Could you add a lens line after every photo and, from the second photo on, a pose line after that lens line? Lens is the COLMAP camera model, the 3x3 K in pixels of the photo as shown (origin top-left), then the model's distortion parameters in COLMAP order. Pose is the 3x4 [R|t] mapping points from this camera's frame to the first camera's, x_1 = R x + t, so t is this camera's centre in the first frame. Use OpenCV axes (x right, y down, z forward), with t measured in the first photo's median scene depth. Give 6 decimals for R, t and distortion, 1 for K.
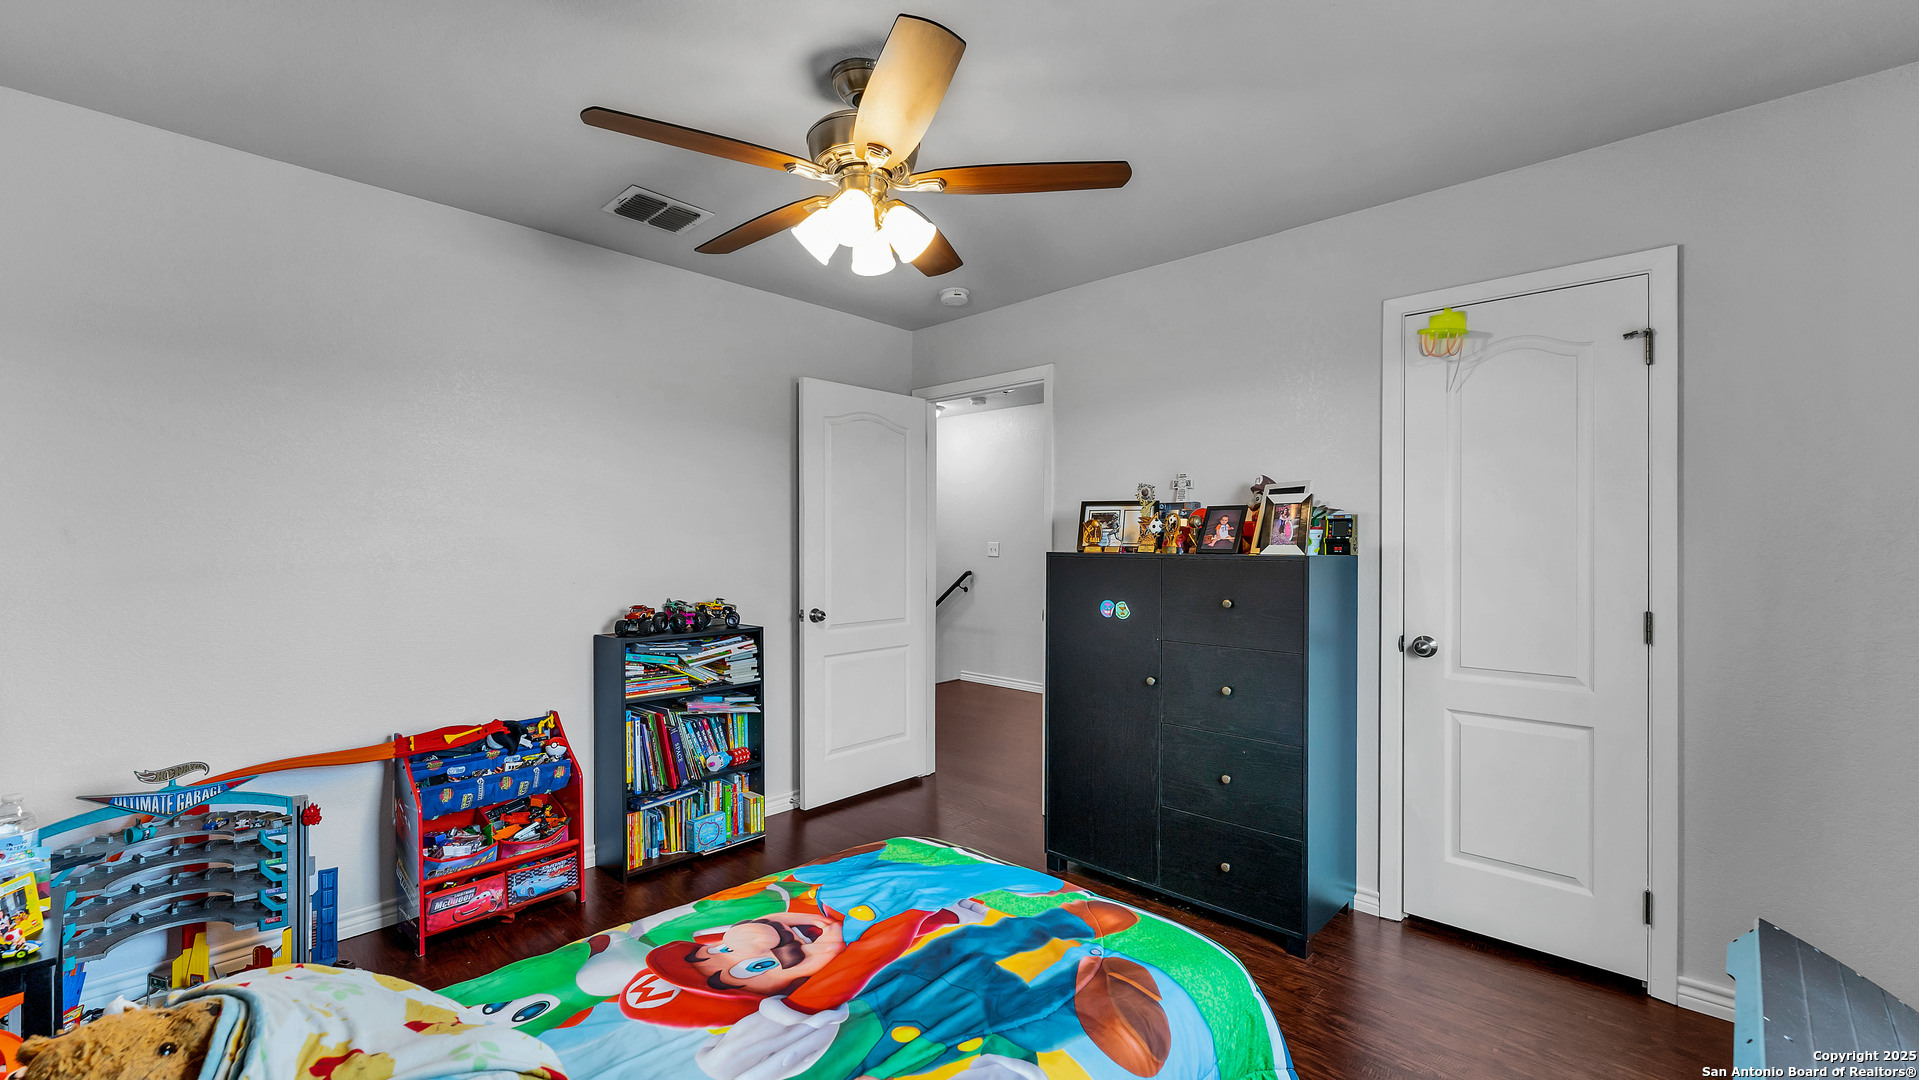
lens RADIAL K [[784.2, 0, 965.1], [0, 784.2, 531.6], [0, 0, 1]] dist [-0.000891, 0.000224]
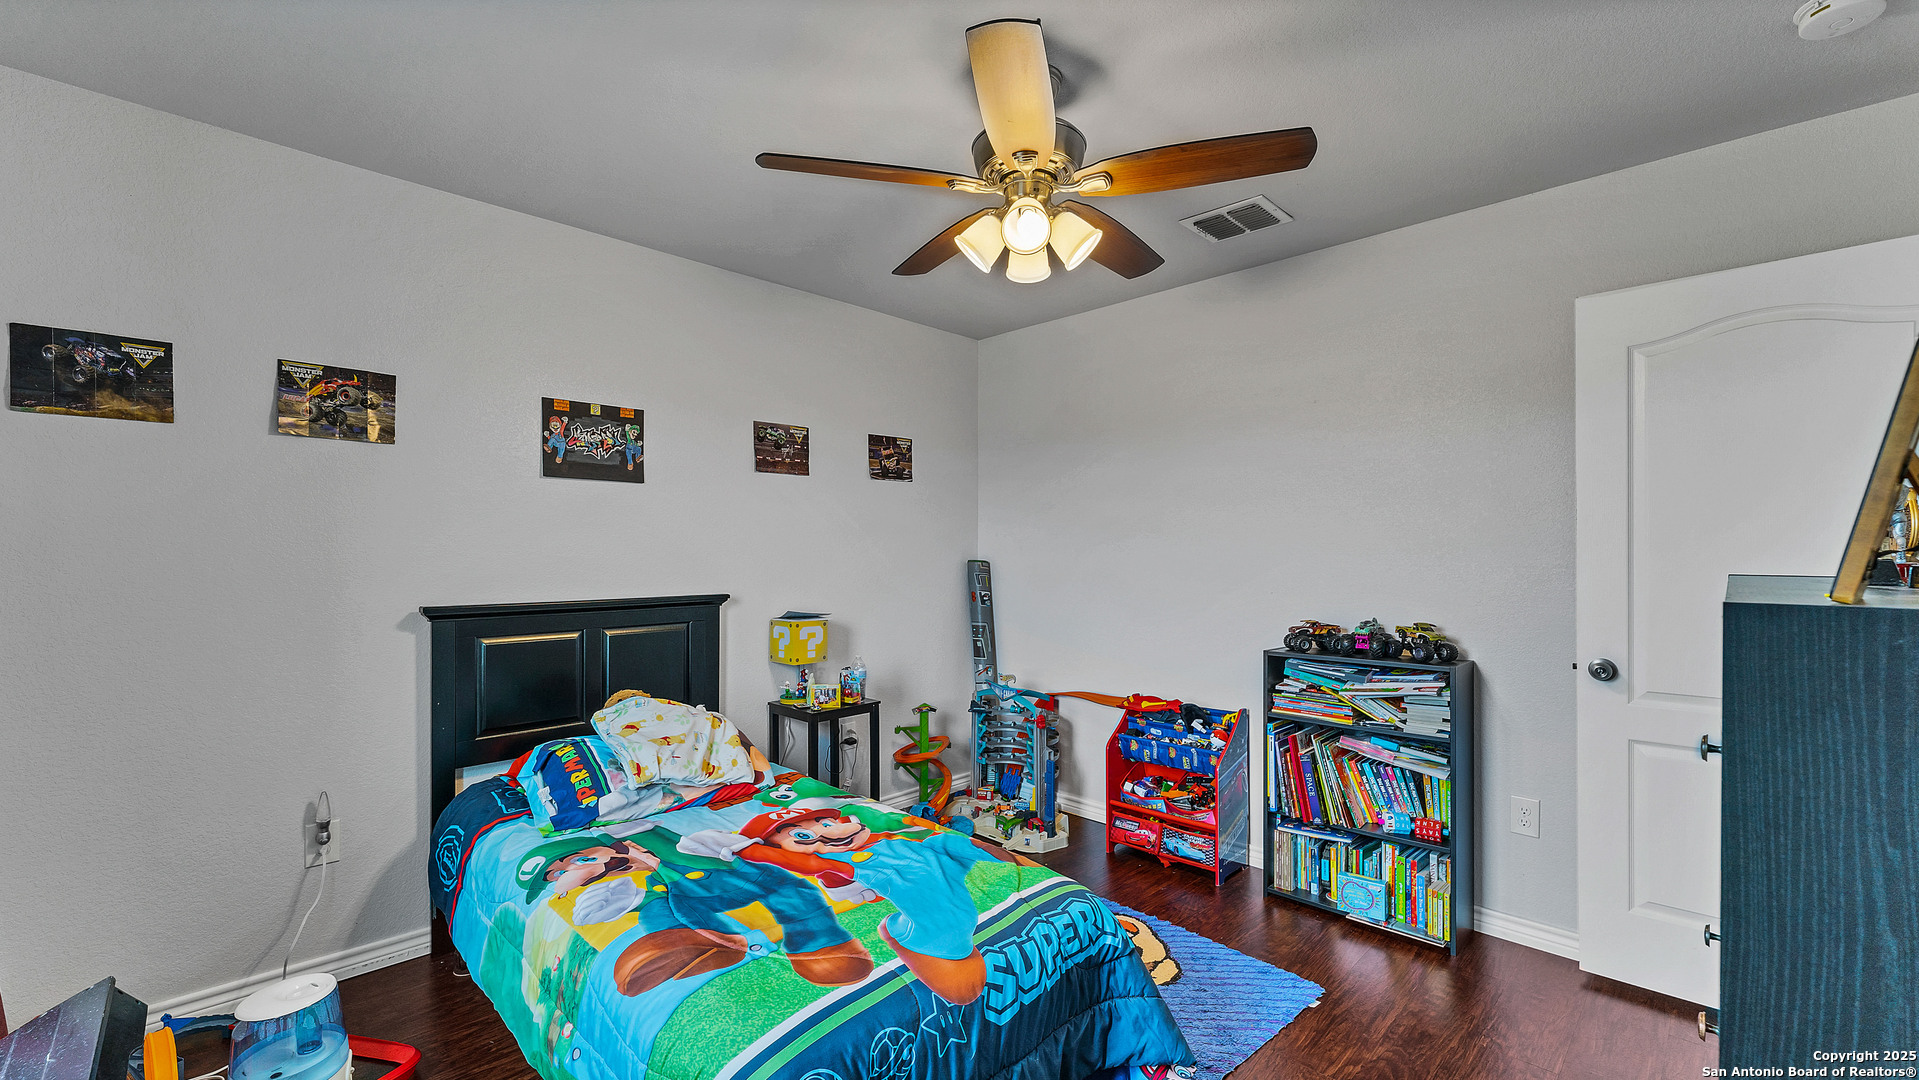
lens RADIAL K [[799.2, 0, 948.1], [0, 799.2, 542.9], [0, 0, 1]] dist [0.000163, 0.000113]
pose [[-0.045880, -0.015161, -0.998832, 0.688373], [0.013855, 0.999779, -0.015811, 0.012296], [0.998851, -0.014564, -0.045660, 0.739627]]
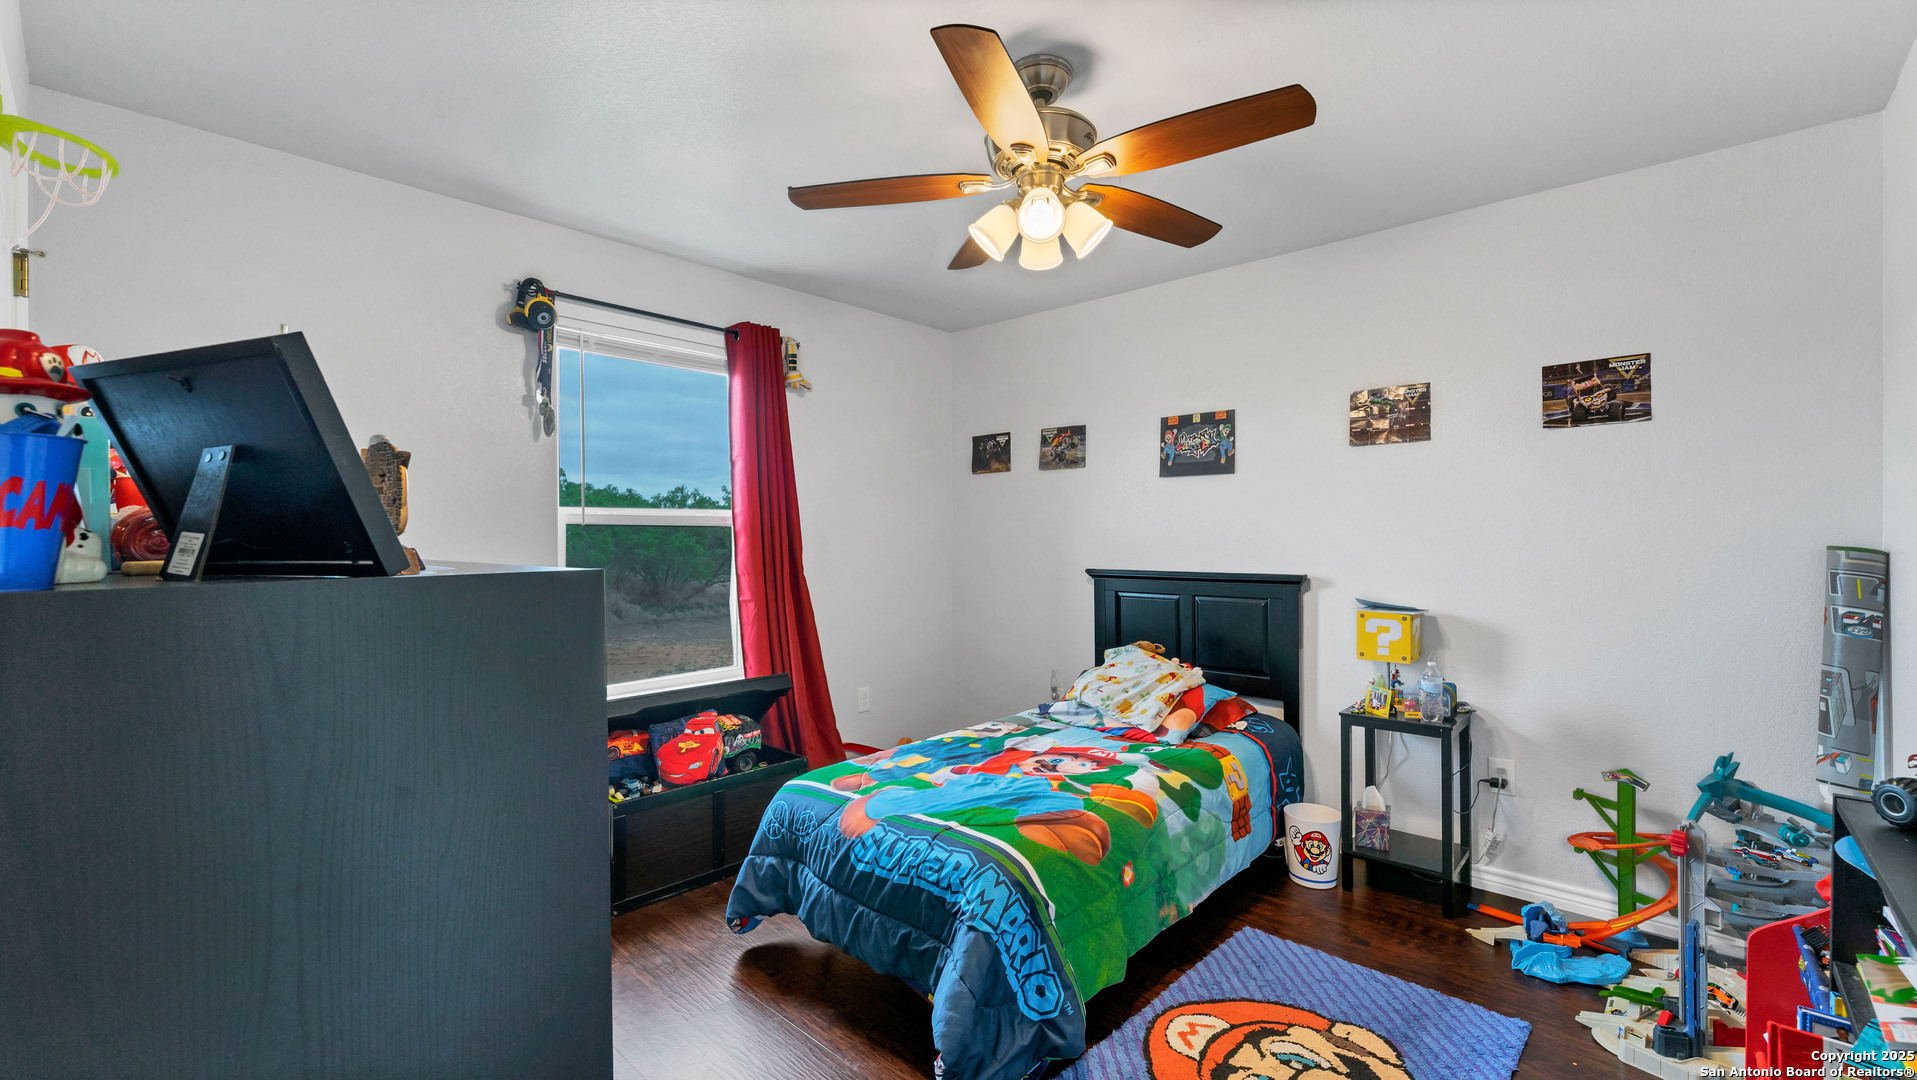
lens RADIAL K [[783.4, 0, 964.1], [0, 783.4, 531.6], [0, 0, 1]] dist [-0.000891, 0.000224]
pose [[-0.999969, -0.000272, 0.007836, -0.028861], [-0.000419, 0.999824, -0.018773, 0.022978], [-0.007830, -0.018776, -0.999793, 1.572026]]
